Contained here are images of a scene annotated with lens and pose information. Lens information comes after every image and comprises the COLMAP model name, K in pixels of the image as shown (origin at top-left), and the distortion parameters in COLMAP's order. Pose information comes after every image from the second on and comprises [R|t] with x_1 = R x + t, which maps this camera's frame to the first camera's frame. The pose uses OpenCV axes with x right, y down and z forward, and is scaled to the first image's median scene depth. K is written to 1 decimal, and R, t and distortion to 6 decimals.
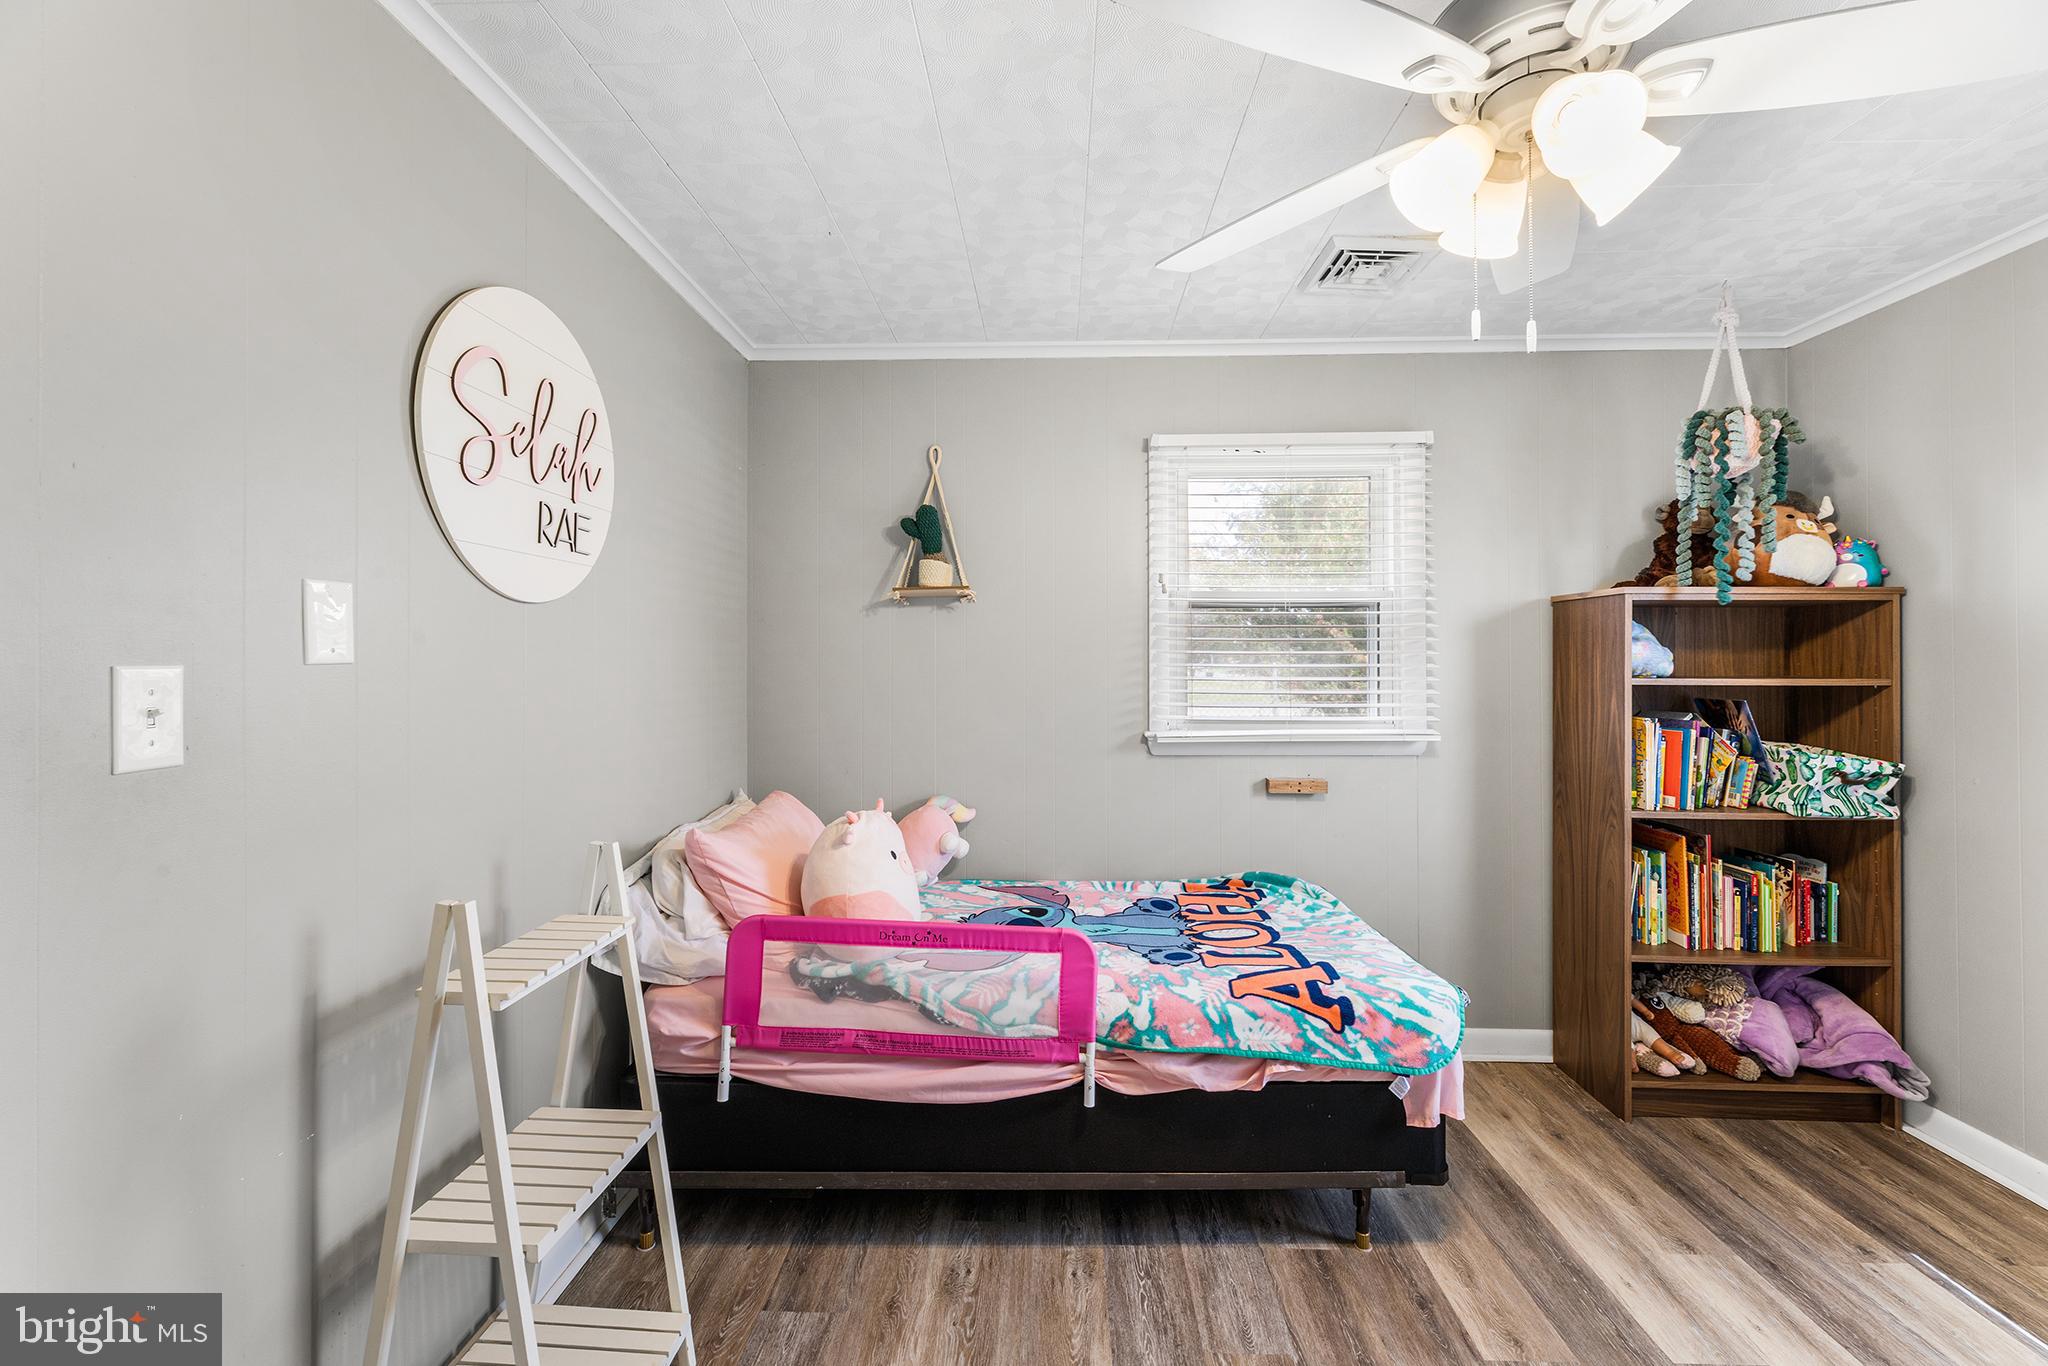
lens RADIAL K [[836.8, 0, 1021.1], [0, 836.8, 669.5], [0, 0, 1]] dist [0.000721, 0.000149]
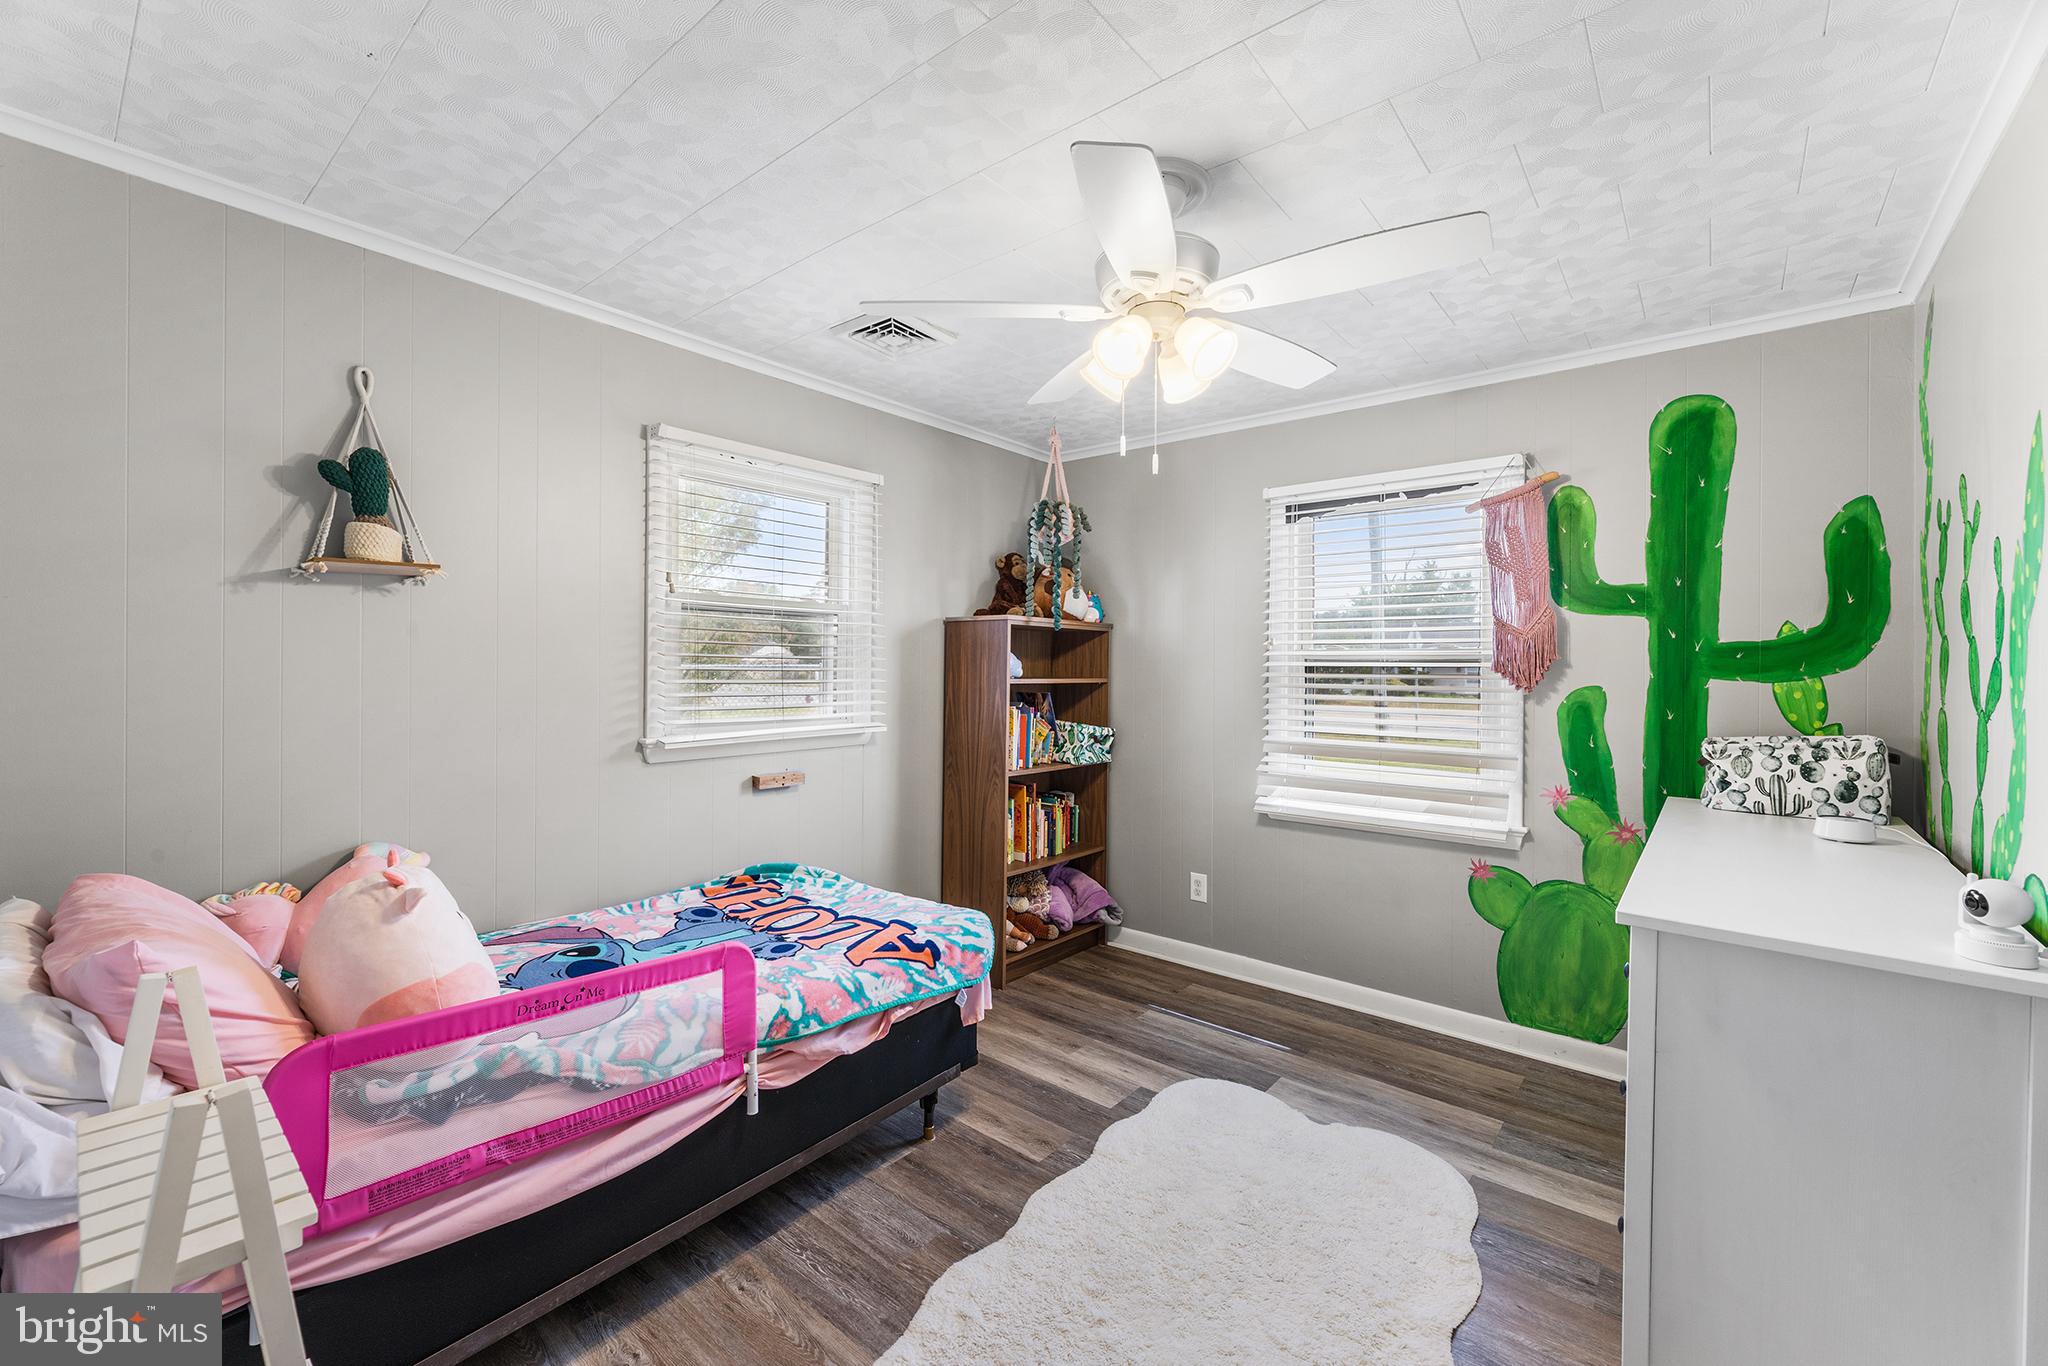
lens RADIAL K [[835.0, 0, 1013.5], [0, 835.0, 682.5], [0, 0, 1]] dist [-0.003222, -0.000217]
pose [[0.616496, -0.009688, 0.787298, -0.403892], [-0.002676, 0.999893, 0.014400, -0.004065], [-0.787353, -0.010984, 0.616404, 0.122103]]
